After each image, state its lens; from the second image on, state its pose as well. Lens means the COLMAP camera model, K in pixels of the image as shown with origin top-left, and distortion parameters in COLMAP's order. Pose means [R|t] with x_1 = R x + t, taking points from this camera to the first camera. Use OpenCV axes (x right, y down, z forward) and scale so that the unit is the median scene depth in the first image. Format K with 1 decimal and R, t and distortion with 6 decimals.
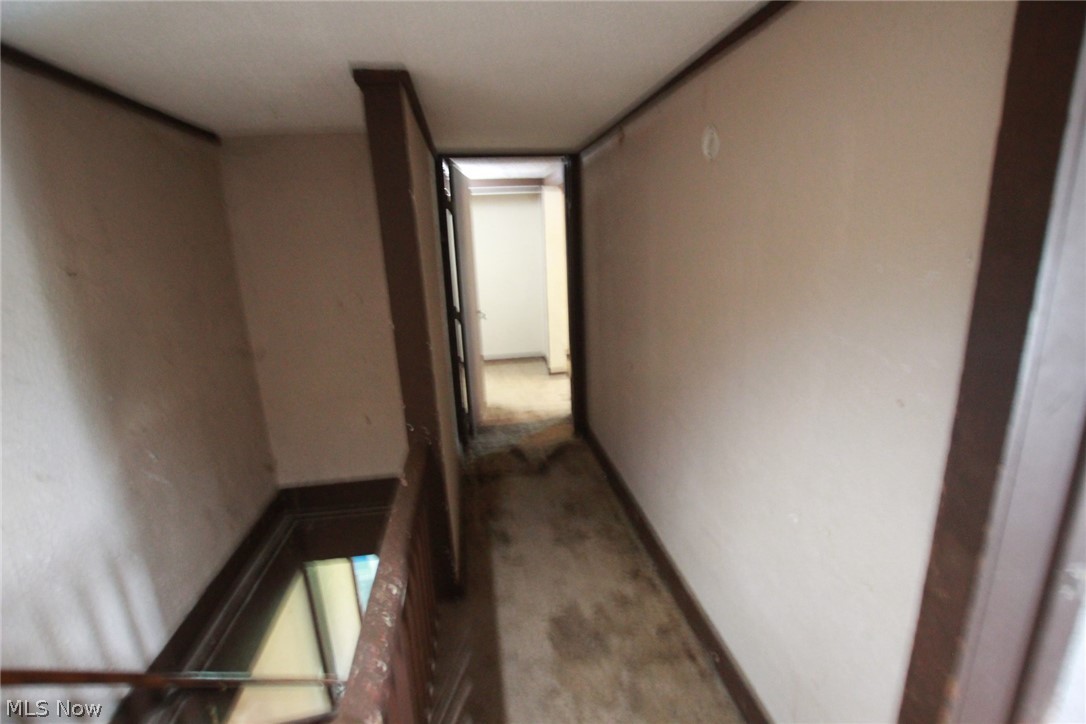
lens RADIAL K [[501.3, 0, 549.7], [0, 501.3, 364.6], [0, 0, 1]] dist [-0.025792, 0.000280]
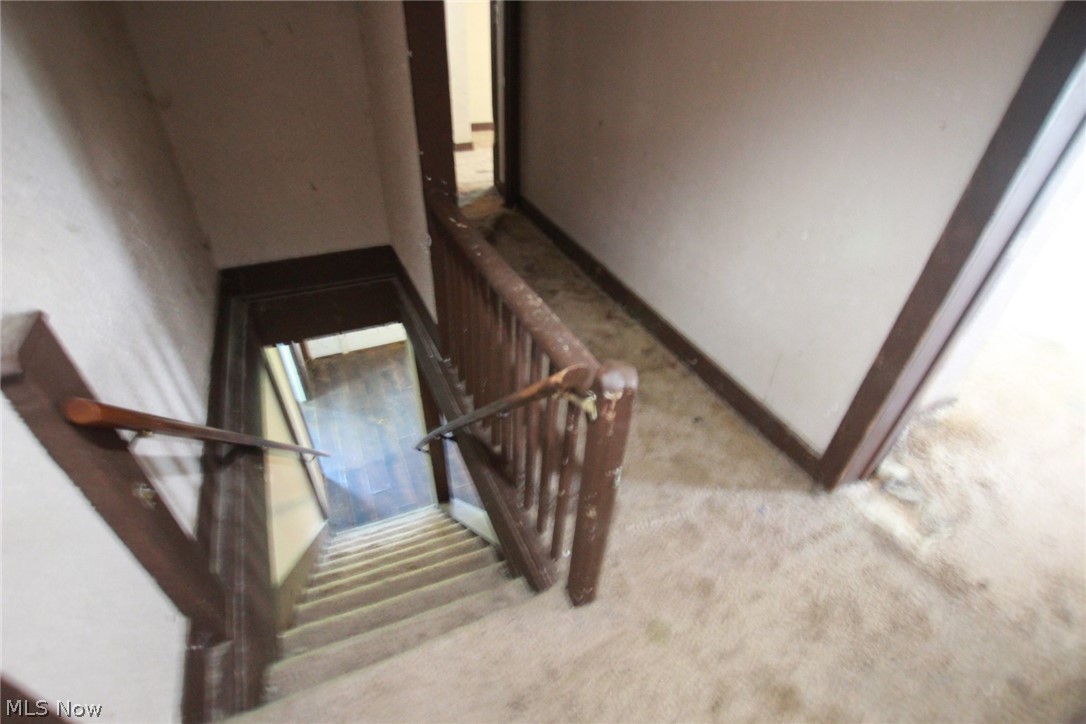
lens RADIAL K [[501.3, 0, 549.7], [0, 501.3, 364.6], [0, 0, 1]] dist [-0.025792, 0.000280]
pose [[0.956350, -0.108271, 0.271426, -0.290688], [-0.008384, 0.918282, 0.395838, 0.060567], [-0.292103, -0.380836, 0.877291, -0.034542]]
